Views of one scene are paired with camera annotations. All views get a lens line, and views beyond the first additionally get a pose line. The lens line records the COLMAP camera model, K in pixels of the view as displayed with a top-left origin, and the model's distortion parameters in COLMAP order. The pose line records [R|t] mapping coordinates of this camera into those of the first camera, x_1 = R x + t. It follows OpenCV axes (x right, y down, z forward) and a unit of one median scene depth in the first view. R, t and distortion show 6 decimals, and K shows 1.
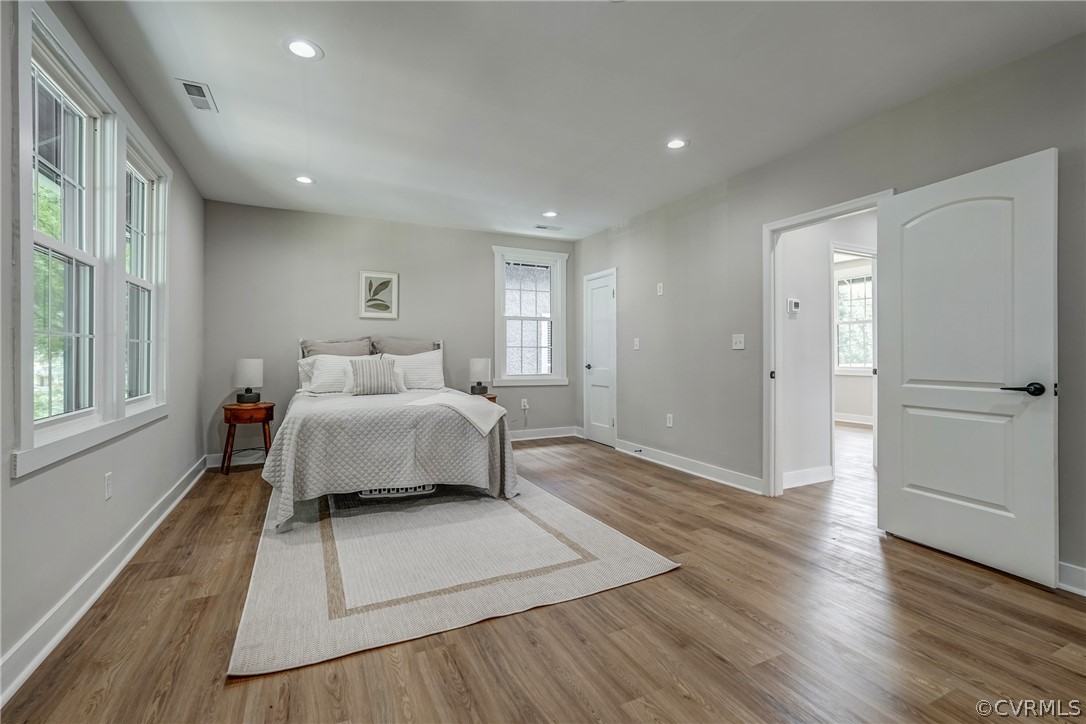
lens RADIAL K [[481.5, 0, 553.2], [0, 481.5, 351.3], [0, 0, 1]] dist [-0.012973, 0.004702]
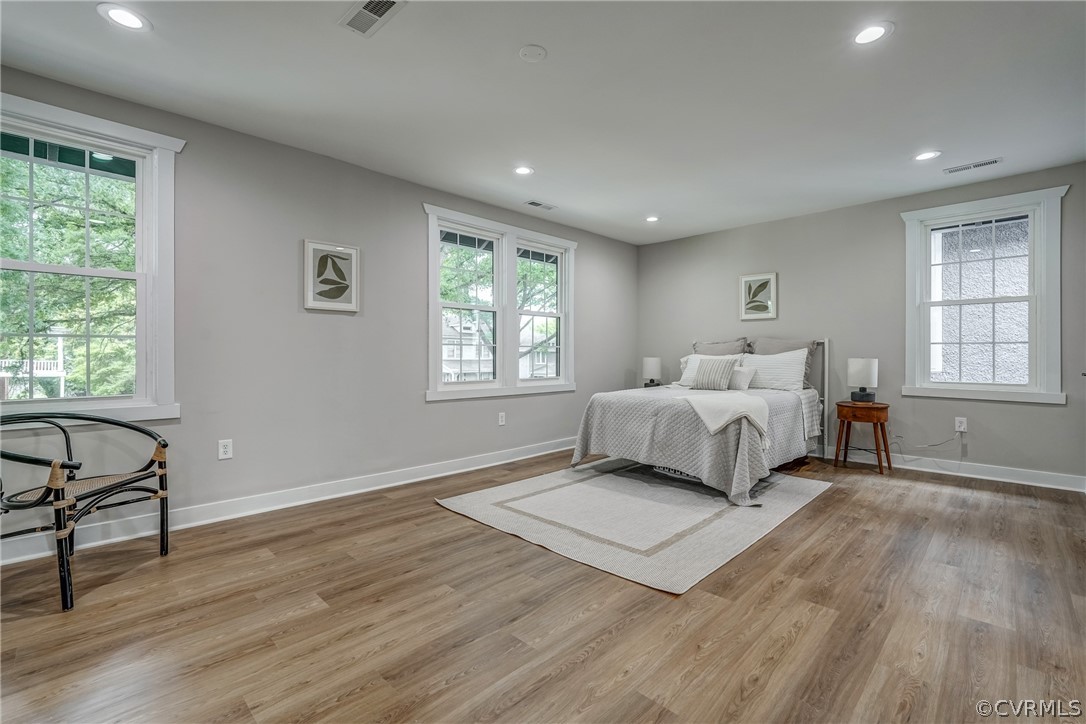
lens RADIAL K [[481.5, 0, 539.5], [0, 481.5, 356.7], [0, 0, 1]] dist [-0.012973, 0.004702]
pose [[0.317084, 0.003648, -0.948391, 0.860936], [0.009148, 0.999934, 0.006905, 0.001251], [0.948353, -0.010865, 0.317029, 0.409635]]
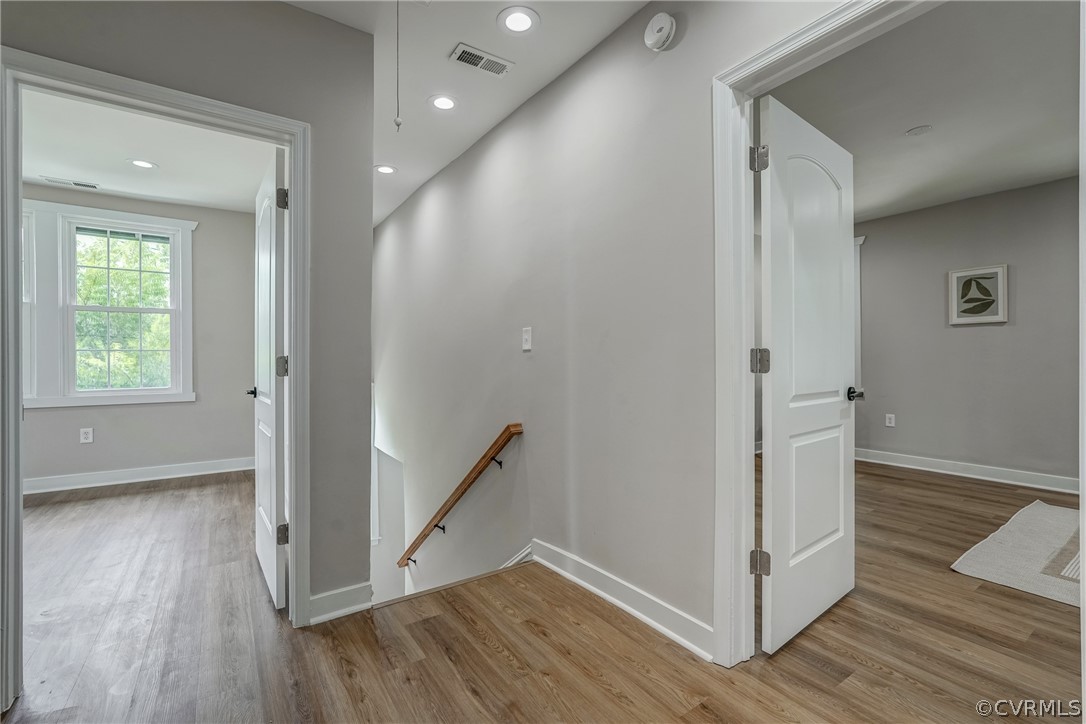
lens RADIAL K [[481.5, 0, 536.3], [0, 481.5, 361.1], [0, 0, 1]] dist [-0.012973, 0.004702]
pose [[-0.992750, 0.007023, -0.119988, 1.062425], [0.008548, 0.999889, -0.012204, 0.009874], [0.119889, -0.013142, -0.992700, 1.609953]]
